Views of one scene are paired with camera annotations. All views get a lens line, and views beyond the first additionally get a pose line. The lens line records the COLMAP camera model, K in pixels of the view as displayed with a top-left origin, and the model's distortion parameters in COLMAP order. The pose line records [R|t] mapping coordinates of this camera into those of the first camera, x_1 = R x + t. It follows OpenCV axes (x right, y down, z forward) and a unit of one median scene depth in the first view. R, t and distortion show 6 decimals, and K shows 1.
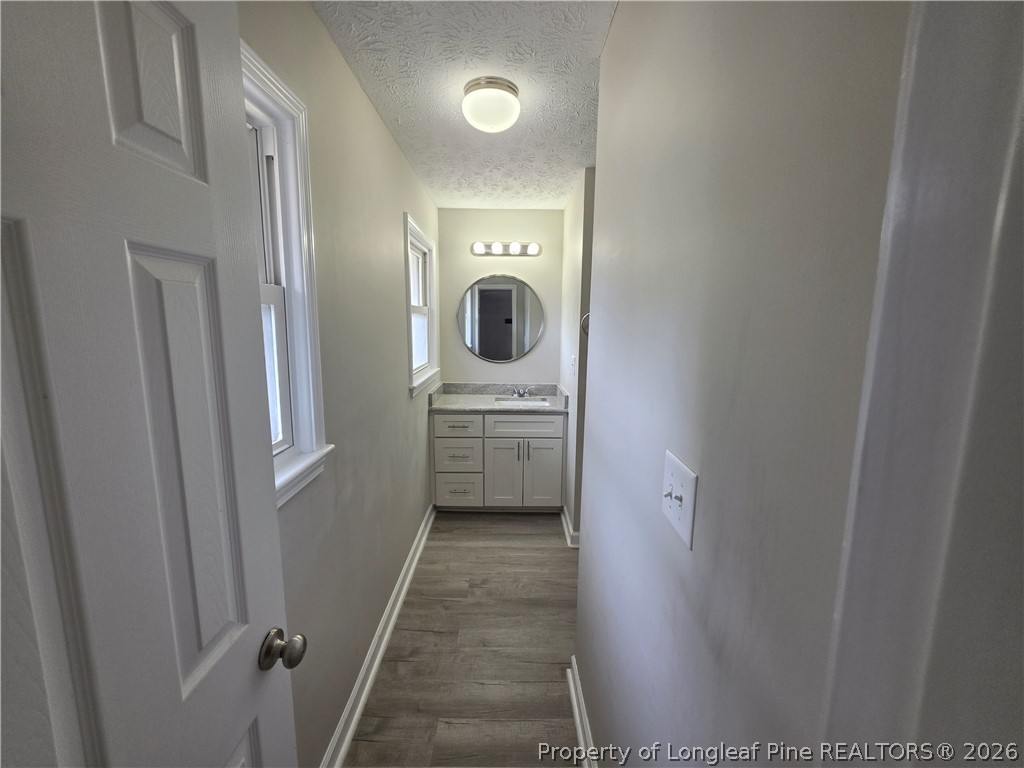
lens RADIAL K [[421.9, 0, 505.6], [0, 421.9, 379.6], [0, 0, 1]] dist [-0.001569, -0.000103]
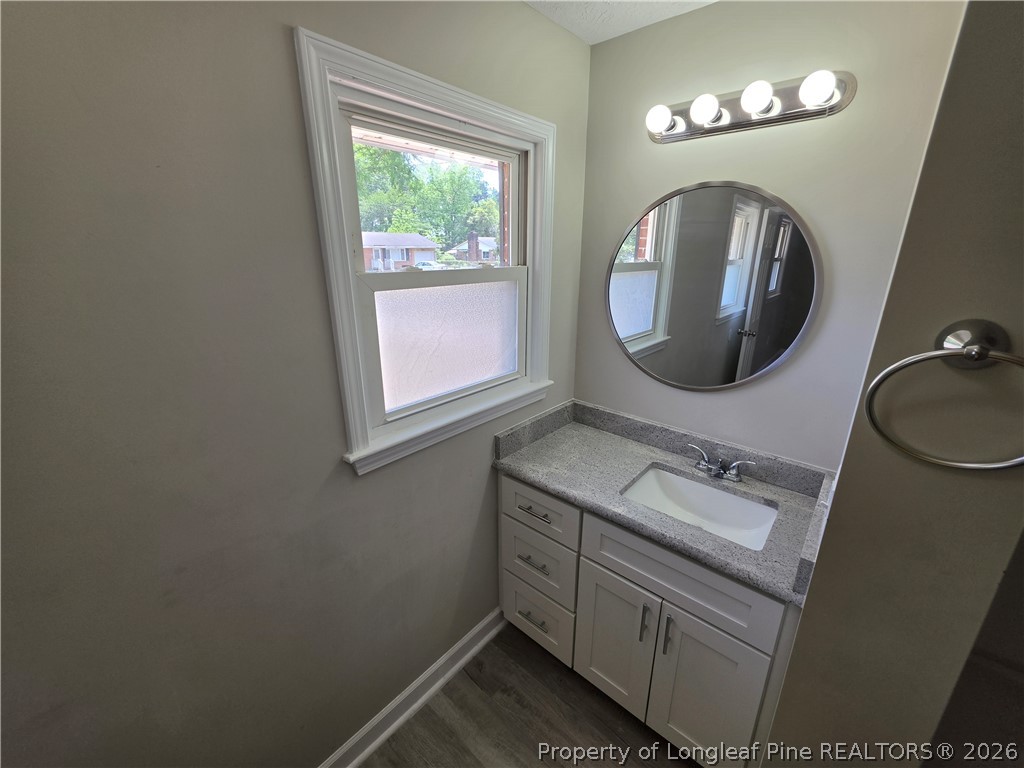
lens RADIAL K [[416.3, 0, 508.9], [0, 416.3, 380.3], [0, 0, 1]] dist [0.022467, -0.000045]
pose [[0.750913, 0.195448, -0.630816, 0.147996], [-0.093439, 0.977037, 0.191491, -0.135847], [0.653757, -0.084850, 0.751932, 0.605433]]
